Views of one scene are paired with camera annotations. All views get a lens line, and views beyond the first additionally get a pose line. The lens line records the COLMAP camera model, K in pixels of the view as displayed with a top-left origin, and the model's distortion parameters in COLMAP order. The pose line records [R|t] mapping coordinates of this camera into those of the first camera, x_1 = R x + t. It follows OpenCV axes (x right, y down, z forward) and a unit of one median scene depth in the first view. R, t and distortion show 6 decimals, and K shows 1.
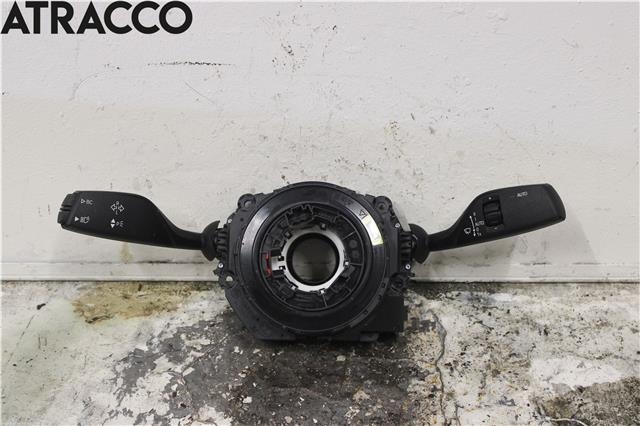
lens RADIAL K [[966.5, 0, 322.6], [0, 966.5, 218.4], [0, 0, 1]] dist [0.011919, 0.000000]
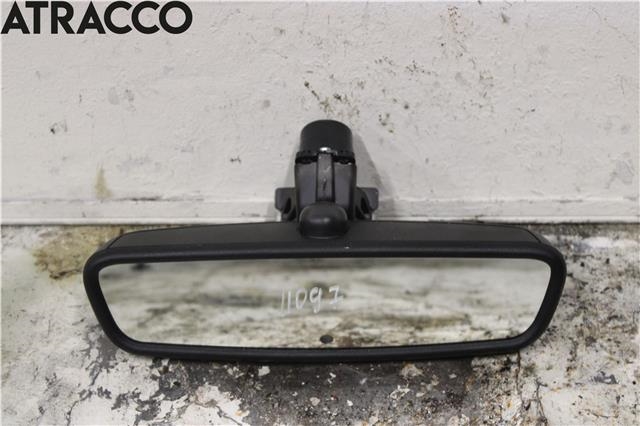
lens RADIAL K [[1236.3, 0, 327.4], [0, 1236.3, 215.8], [0, 0, 1]] dist [0.058344, 0.000000]
pose [[0.999383, -0.006360, -0.034547, 0.008580], [0.007791, 0.999111, 0.041434, 0.020788], [0.034253, -0.041678, 0.998544, 0.033795]]
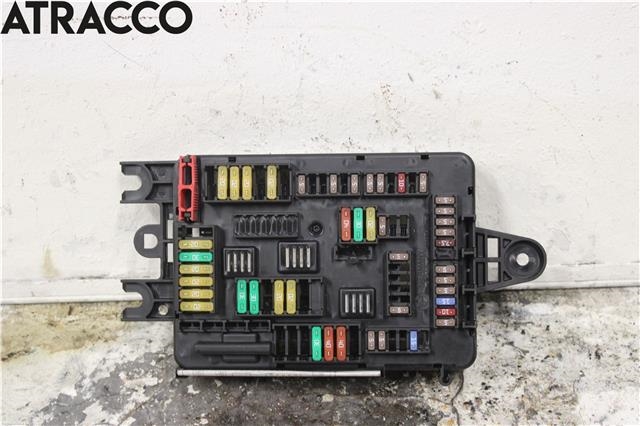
lens RADIAL K [[1112.9, 0, 318.7], [0, 1112.9, 222.8], [0, 0, 1]] dist [0.035505, 0.000000]
pose [[0.998949, -0.035156, -0.029397, 0.043518], [0.035980, 0.998961, 0.027979, -0.018897], [0.028383, -0.029008, 0.999176, 0.128006]]
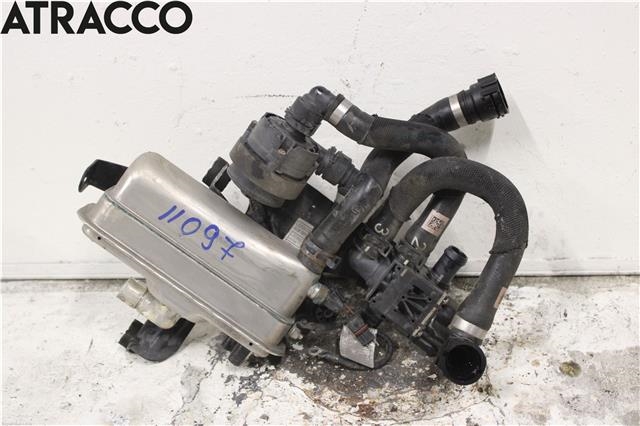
lens RADIAL K [[966.5, 0, 331.1], [0, 966.5, 221.1], [0, 0, 1]] dist [0.011919, 0.000000]
pose [[0.997380, -0.016863, -0.070346, 0.029878], [0.009885, 0.995099, -0.098390, 0.122725], [0.071660, 0.097437, 0.992659, -0.226587]]
